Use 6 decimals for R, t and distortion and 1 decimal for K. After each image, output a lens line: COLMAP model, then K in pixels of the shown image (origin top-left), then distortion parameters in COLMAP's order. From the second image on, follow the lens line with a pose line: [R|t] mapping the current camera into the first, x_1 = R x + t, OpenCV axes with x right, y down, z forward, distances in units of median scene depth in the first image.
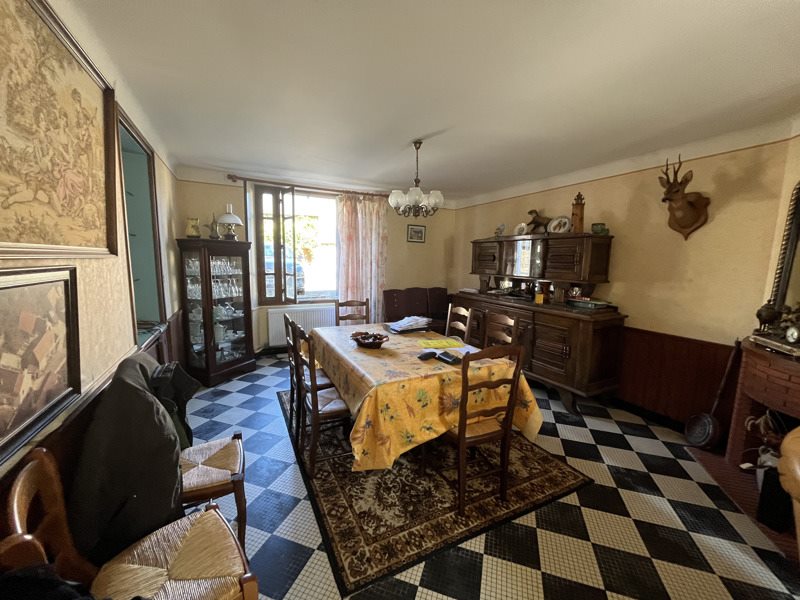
lens RADIAL K [[320.0, 0, 400.0], [0, 320.0, 300.0], [0, 0, 1]] dist [0.000617, 0.000108]
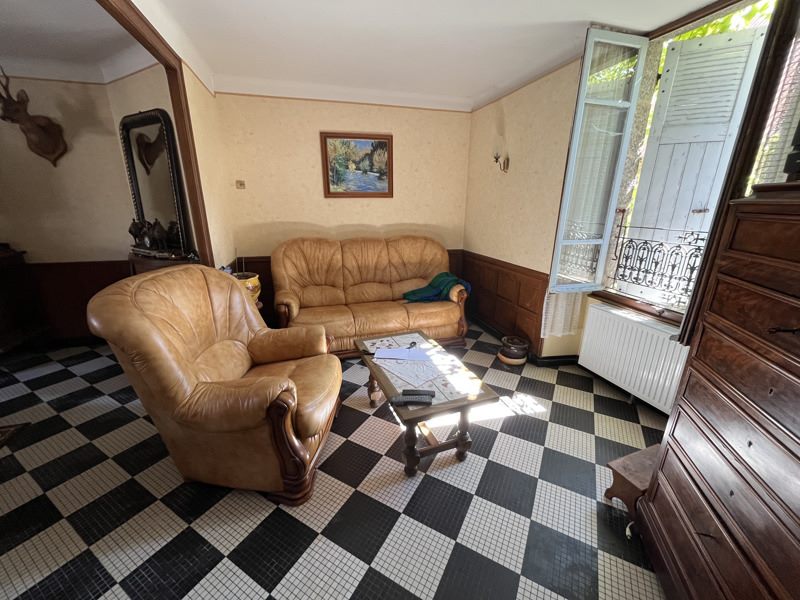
lens RADIAL K [[320.0, 0, 400.0], [0, 320.0, 300.0], [0, 0, 1]] dist [0.000617, 0.000108]
pose [[0.192985, -0.308162, 0.931554, 0.028864], [0.123391, 0.949486, 0.288532, 0.058387], [-0.973412, 0.059263, 0.221261, -0.277852]]
